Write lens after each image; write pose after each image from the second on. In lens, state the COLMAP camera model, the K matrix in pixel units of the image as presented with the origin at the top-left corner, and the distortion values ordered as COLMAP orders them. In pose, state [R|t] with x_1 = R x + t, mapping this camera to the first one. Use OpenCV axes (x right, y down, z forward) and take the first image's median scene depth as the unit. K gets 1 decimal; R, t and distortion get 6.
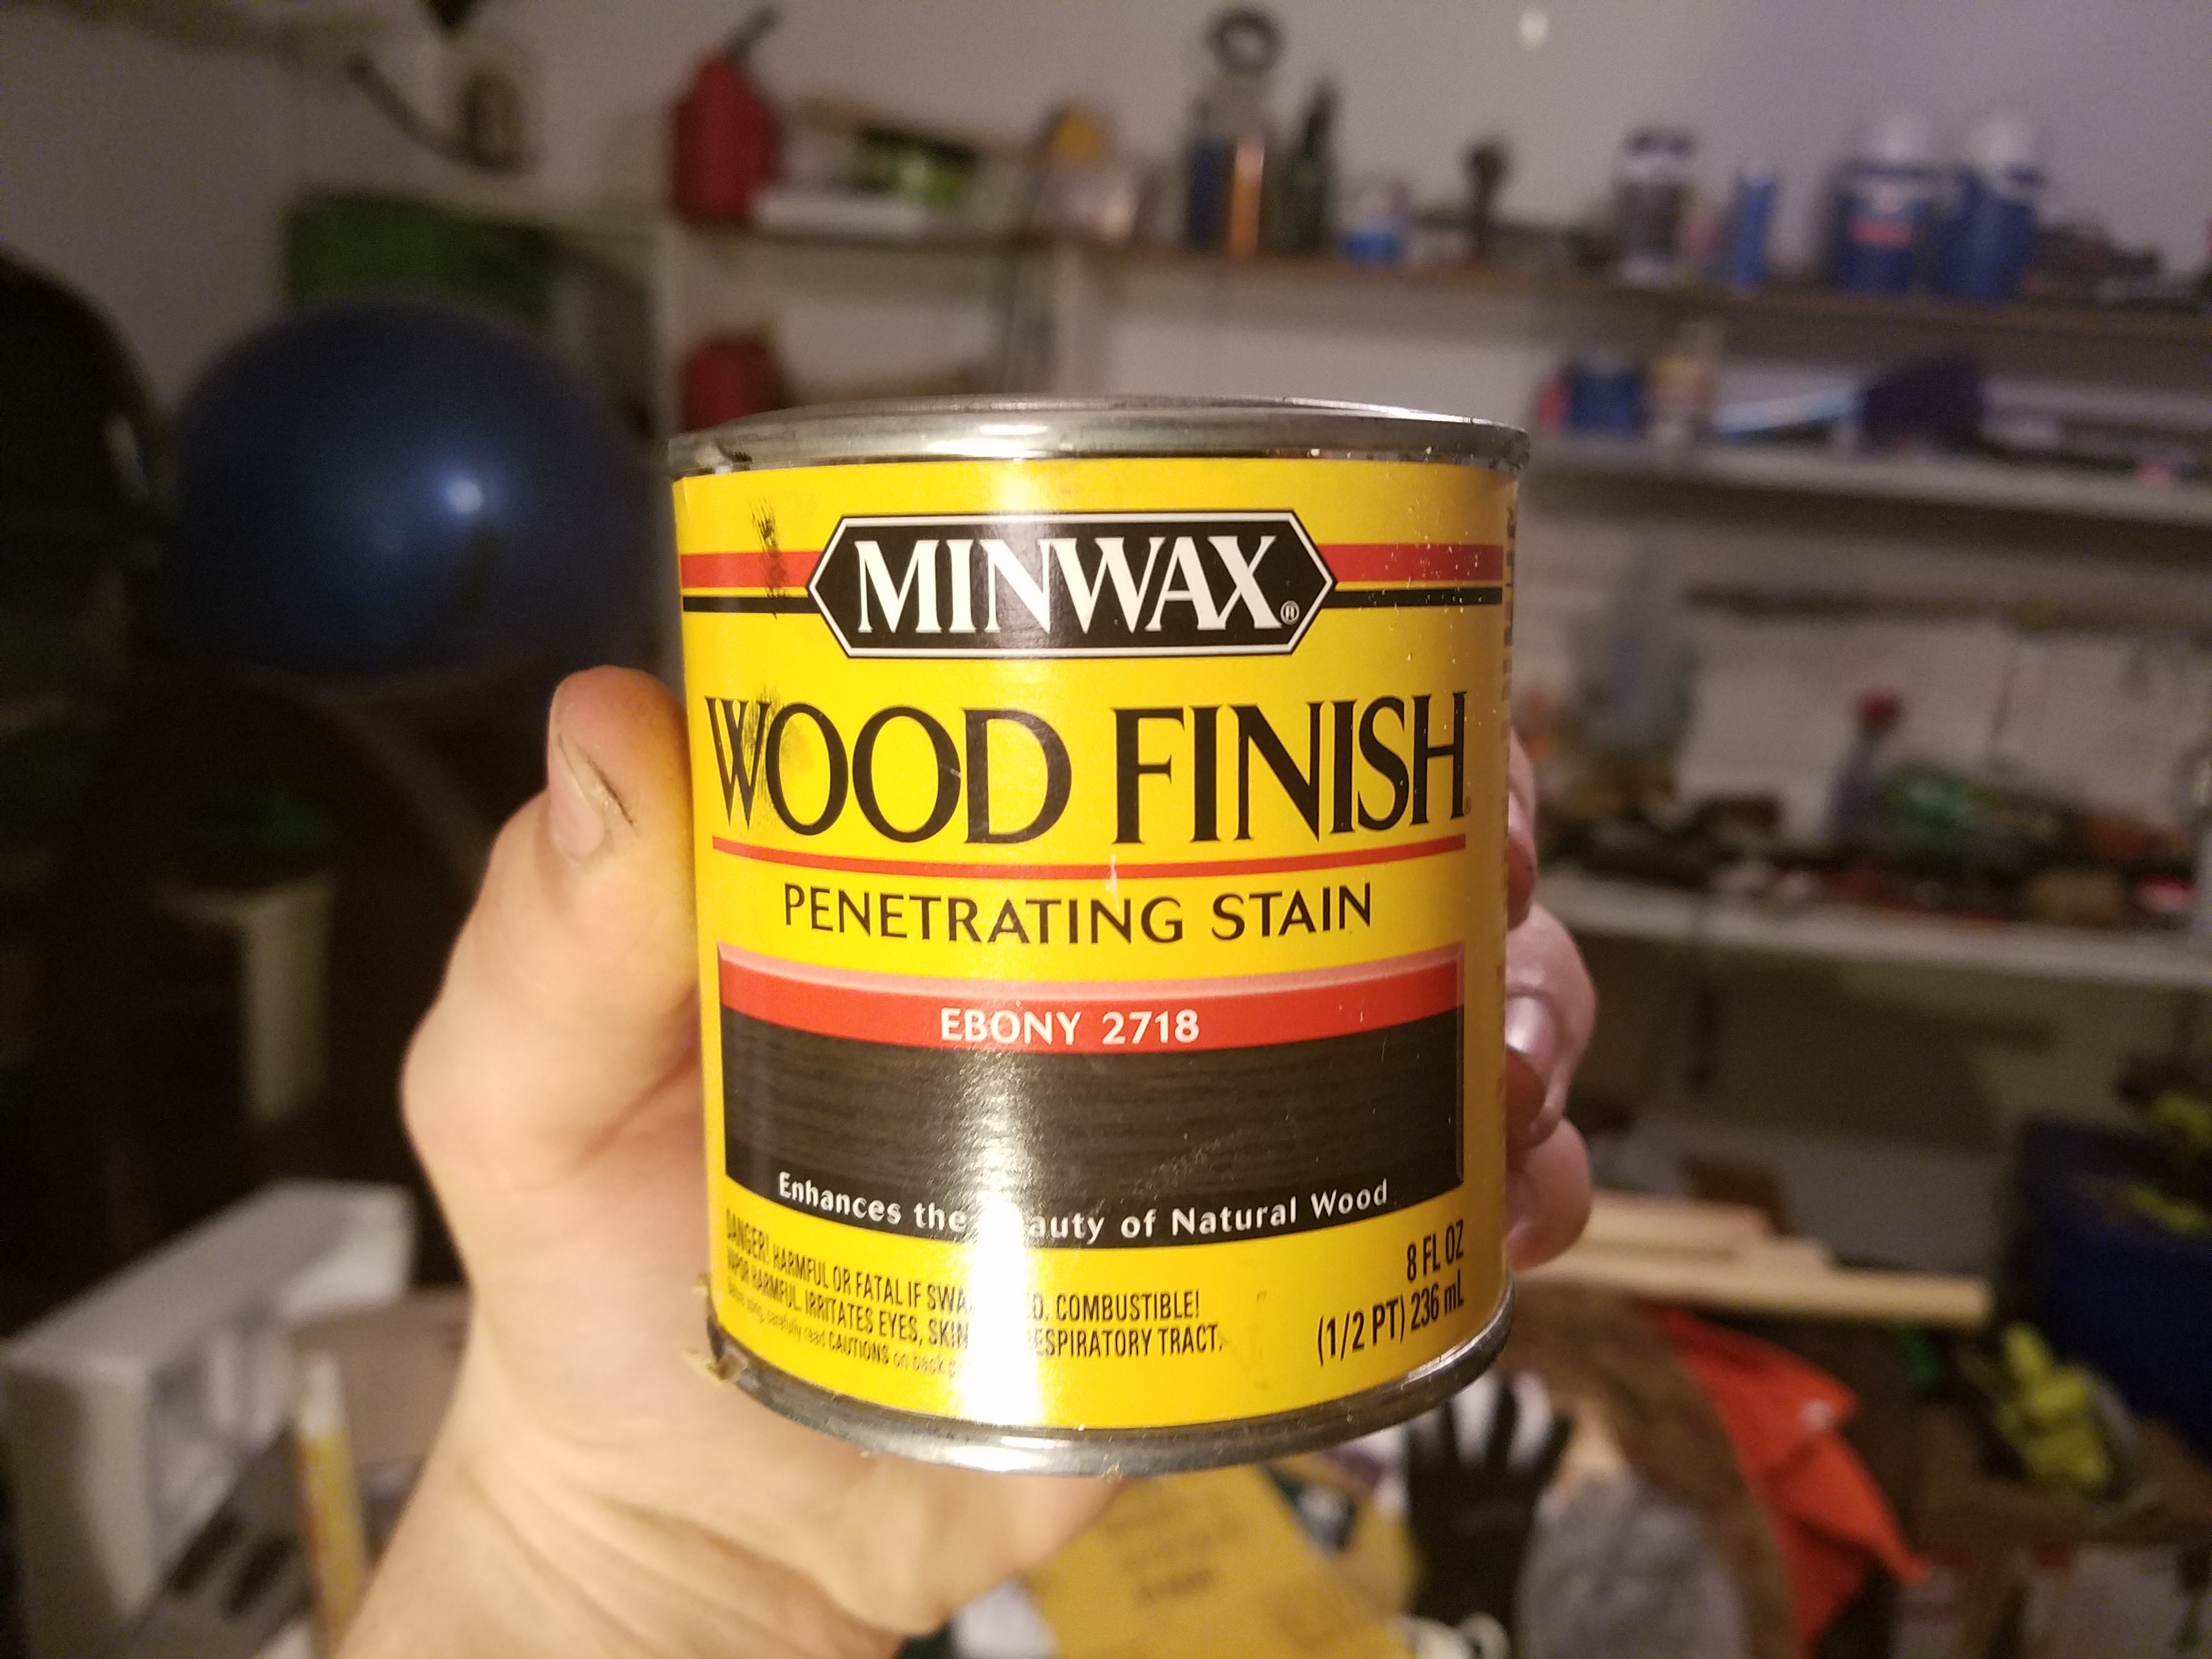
lens RADIAL K [[1699.4, 0, 1100.9], [0, 1699.4, 835.1], [0, 0, 1]] dist [0.205069, 0.002292]
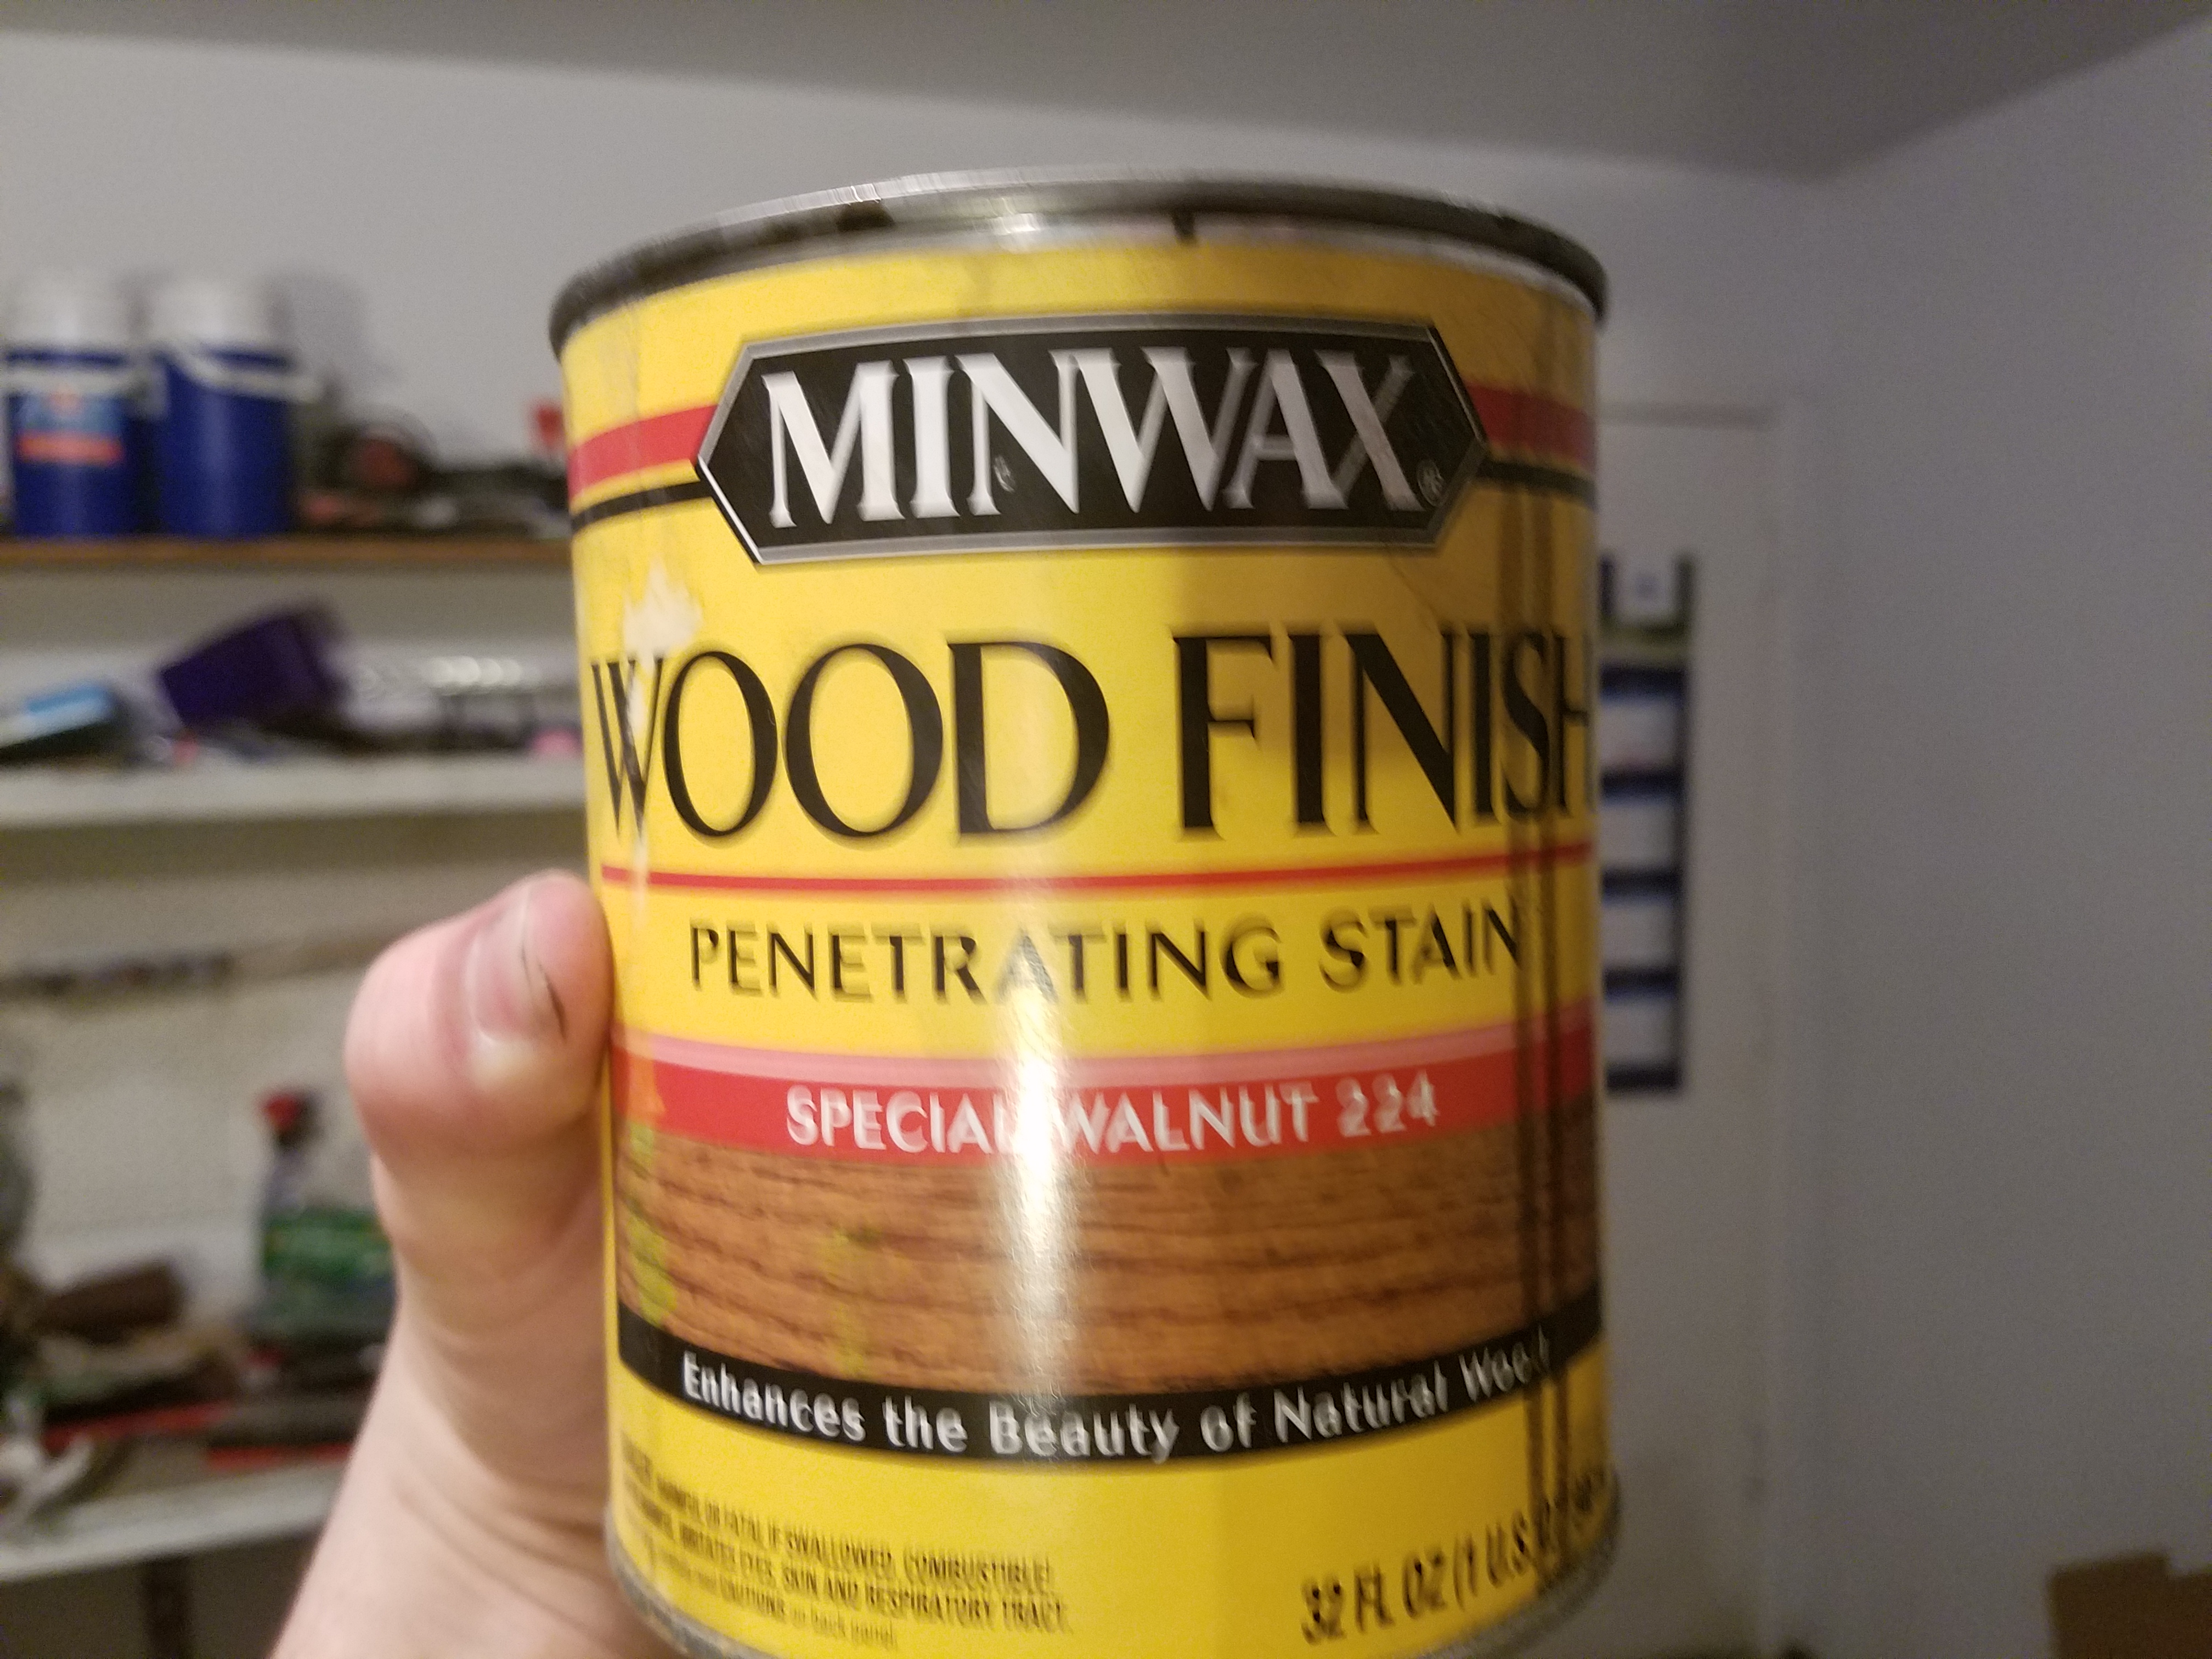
lens RADIAL K [[1699.4, 0, 1094.8], [0, 1699.4, 815.3], [0, 0, 1]] dist [0.205069, 0.002292]
pose [[0.999503, -0.030190, 0.009107, -0.029692], [0.030495, 0.998908, -0.035392, 0.016334], [-0.008029, 0.035652, 0.999332, 0.348586]]
